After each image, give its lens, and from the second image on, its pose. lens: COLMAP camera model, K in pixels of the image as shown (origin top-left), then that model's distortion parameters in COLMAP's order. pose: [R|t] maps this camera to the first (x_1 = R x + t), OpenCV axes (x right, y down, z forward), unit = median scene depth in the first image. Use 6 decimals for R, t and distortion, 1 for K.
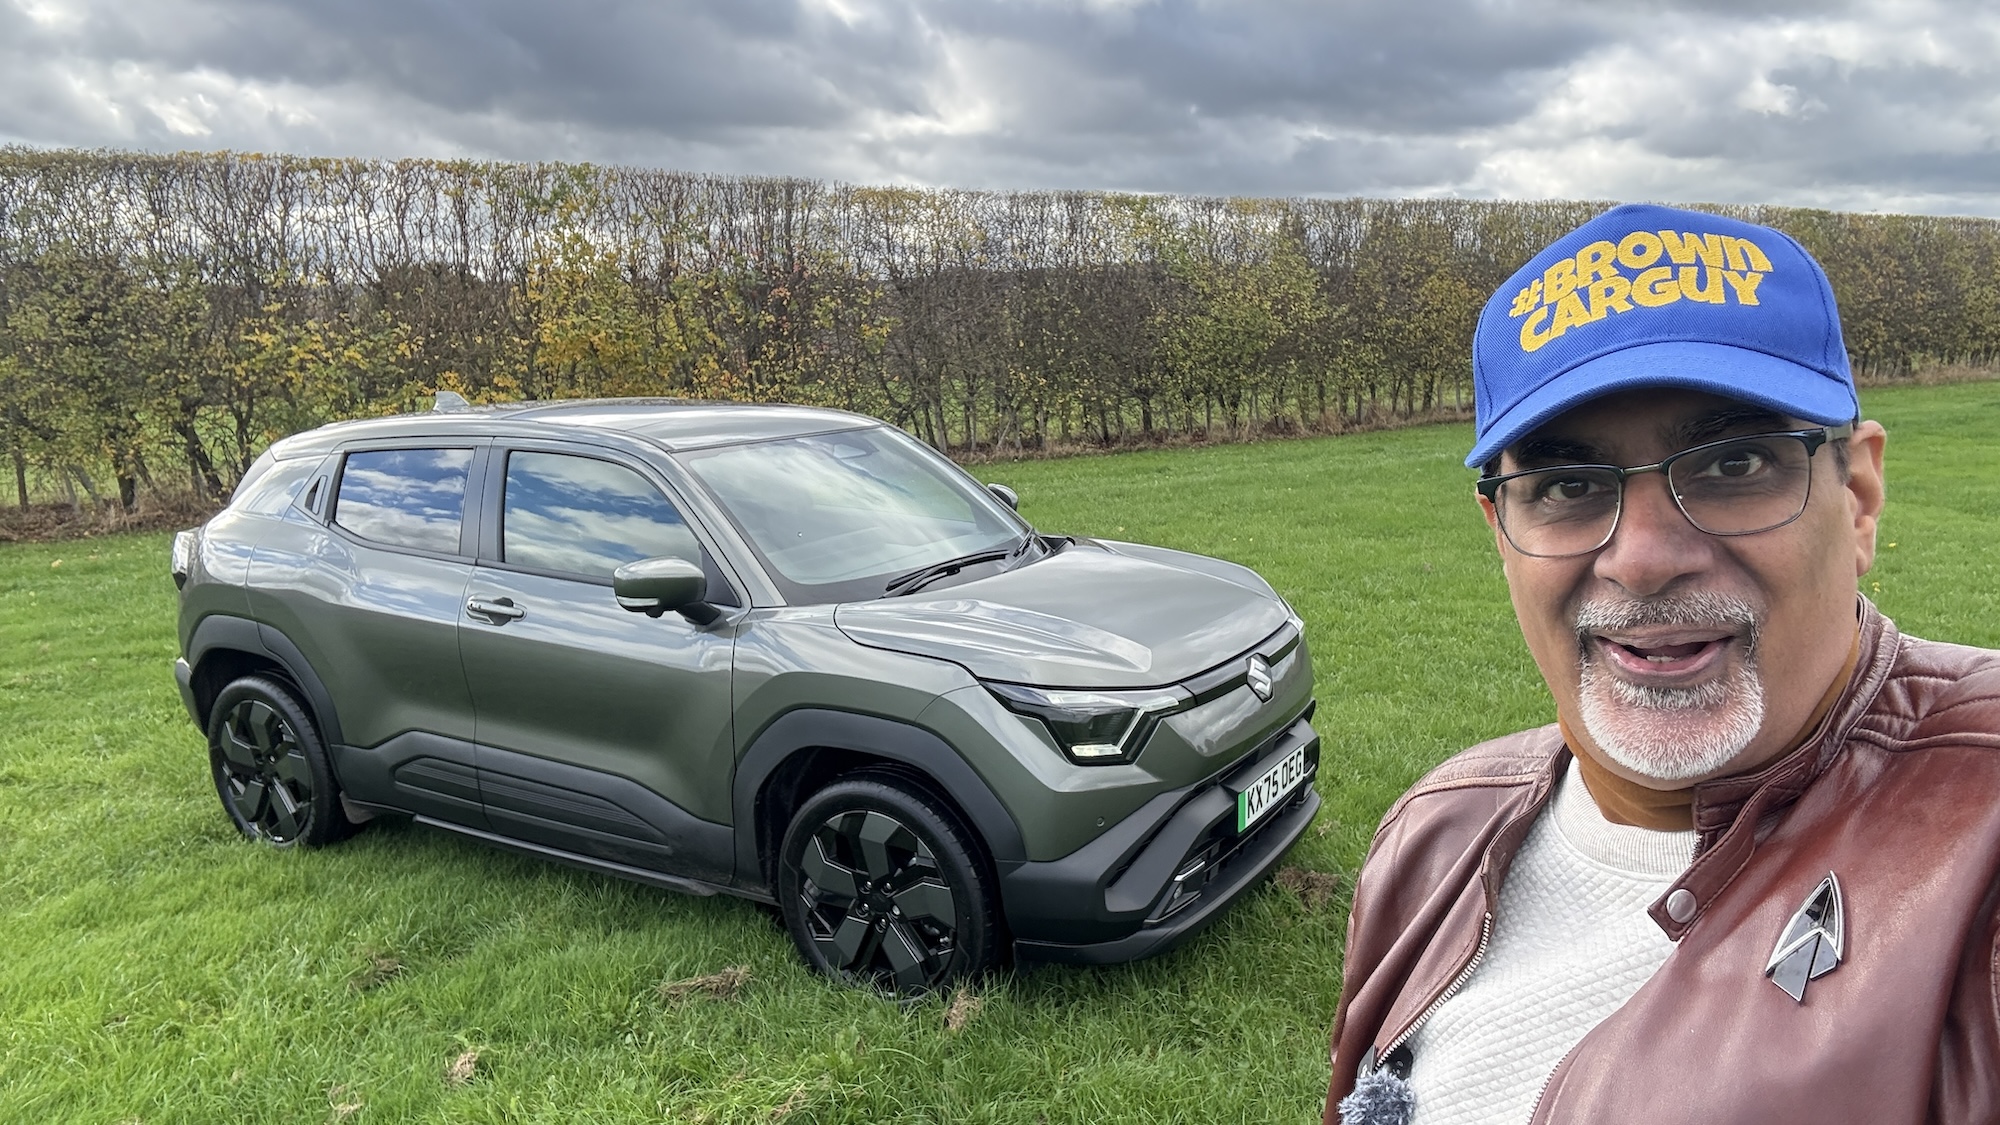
lens RADIAL K [[1595.4, 0, 997.3], [0, 1595.4, 562.2], [0, 0, 1]] dist [0.085003, -0.004094]
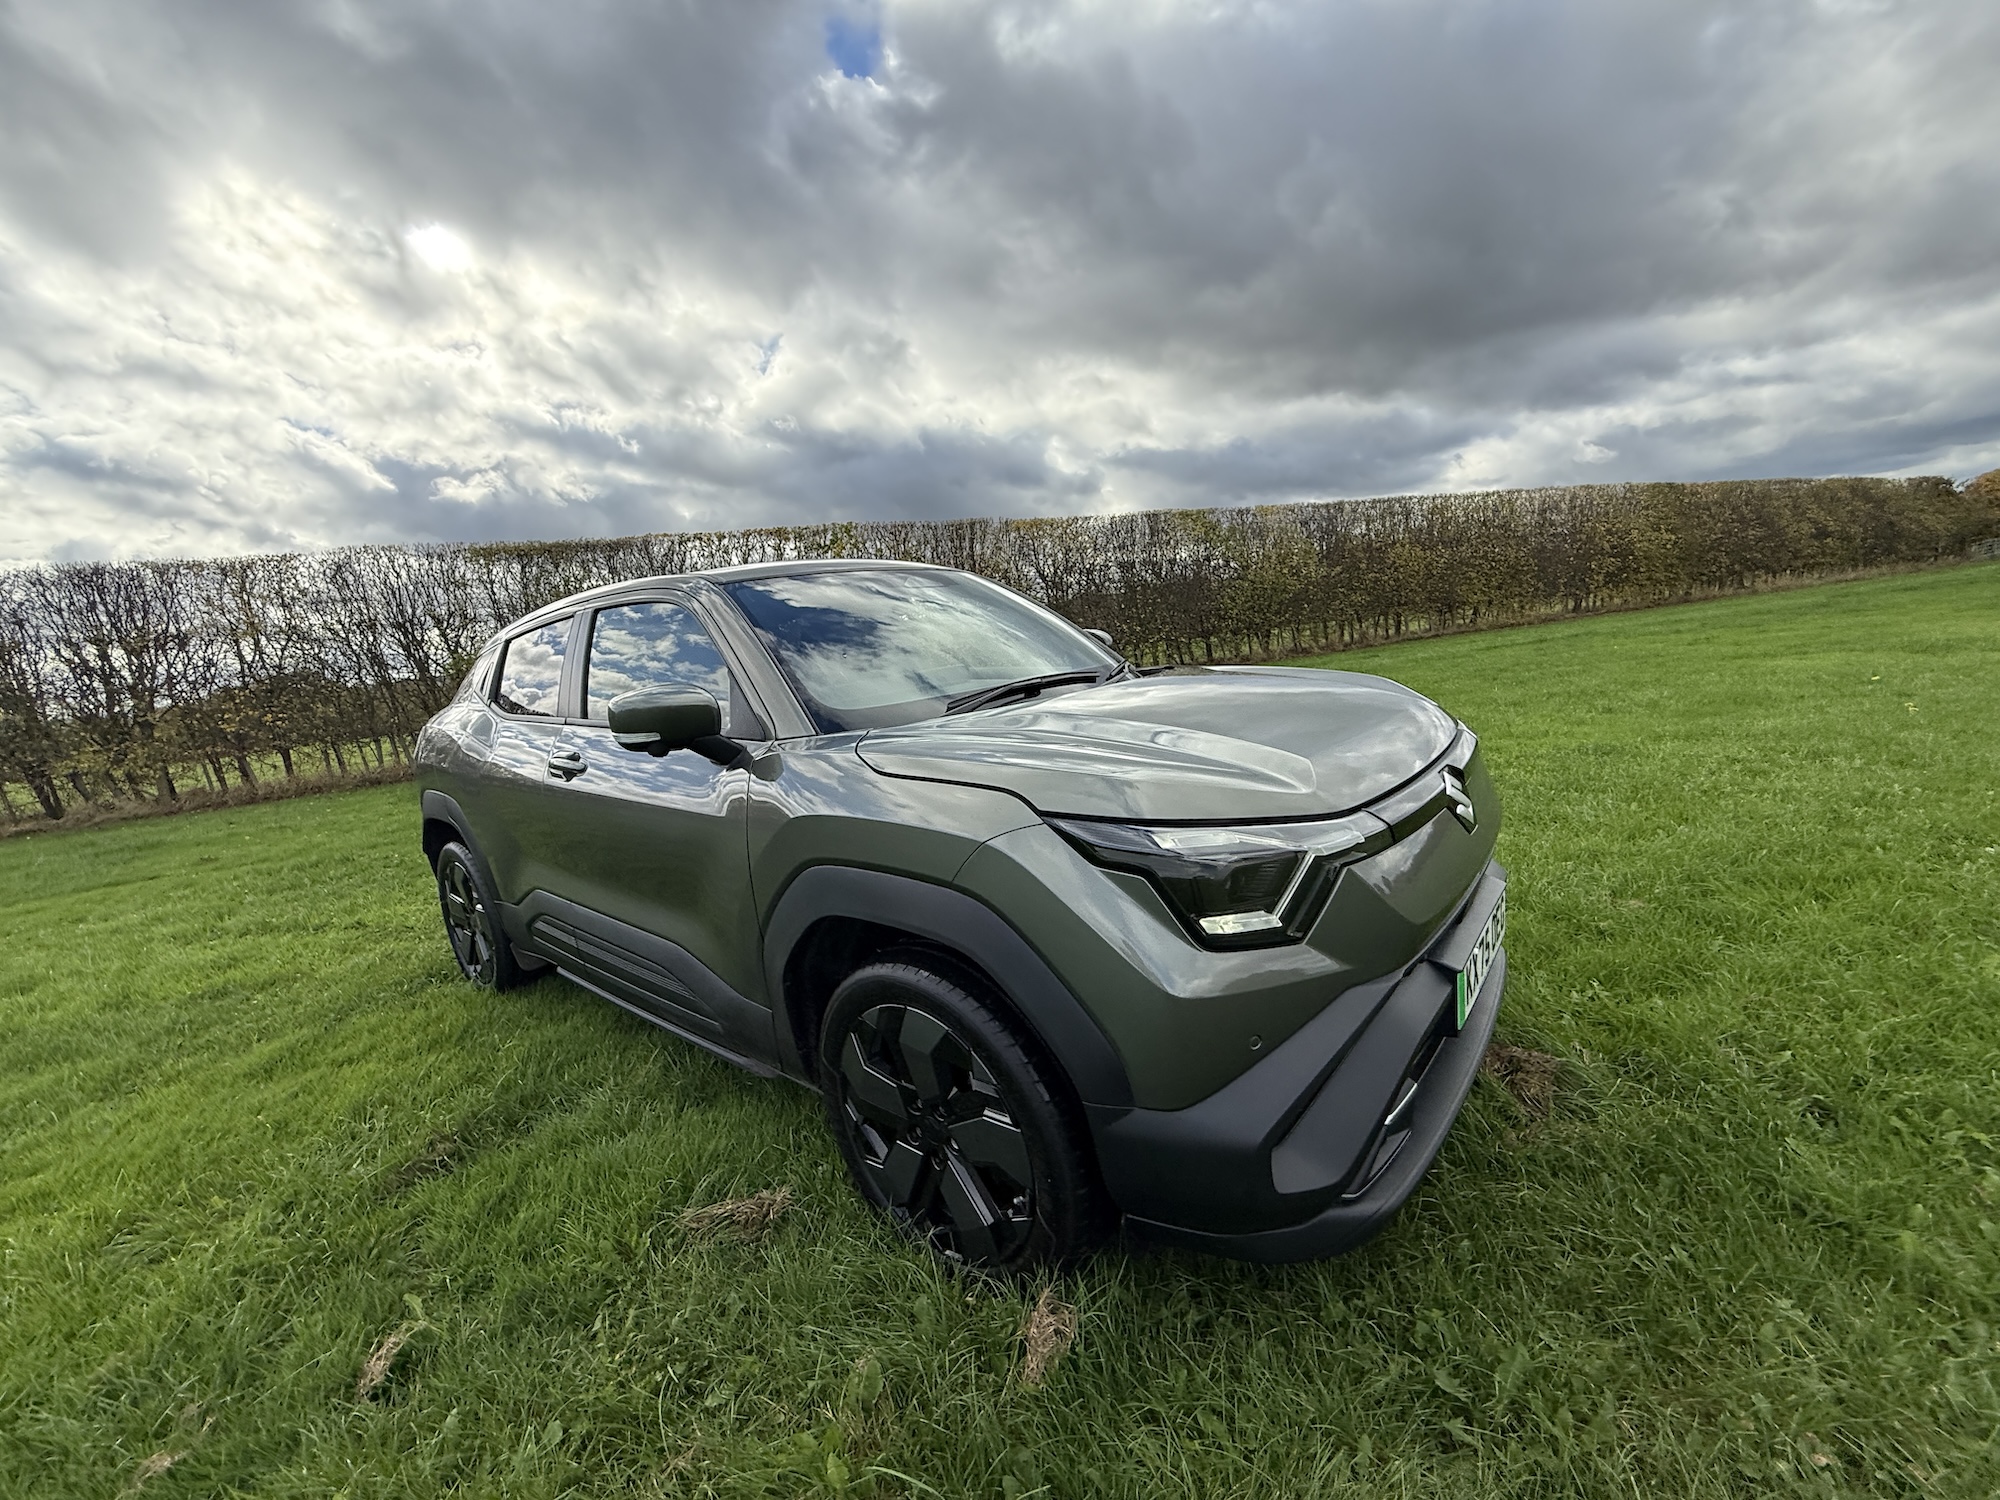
lens RADIAL K [[801.0, 0, 984.3], [0, 801.0, 740.9], [0, 0, 1]] dist [-0.000206, 0.000305]
pose [[0.983972, -0.056645, -0.169087, 0.021034], [0.050309, 0.997870, -0.041528, 0.054970], [0.171079, 0.032356, 0.984726, 0.664402]]
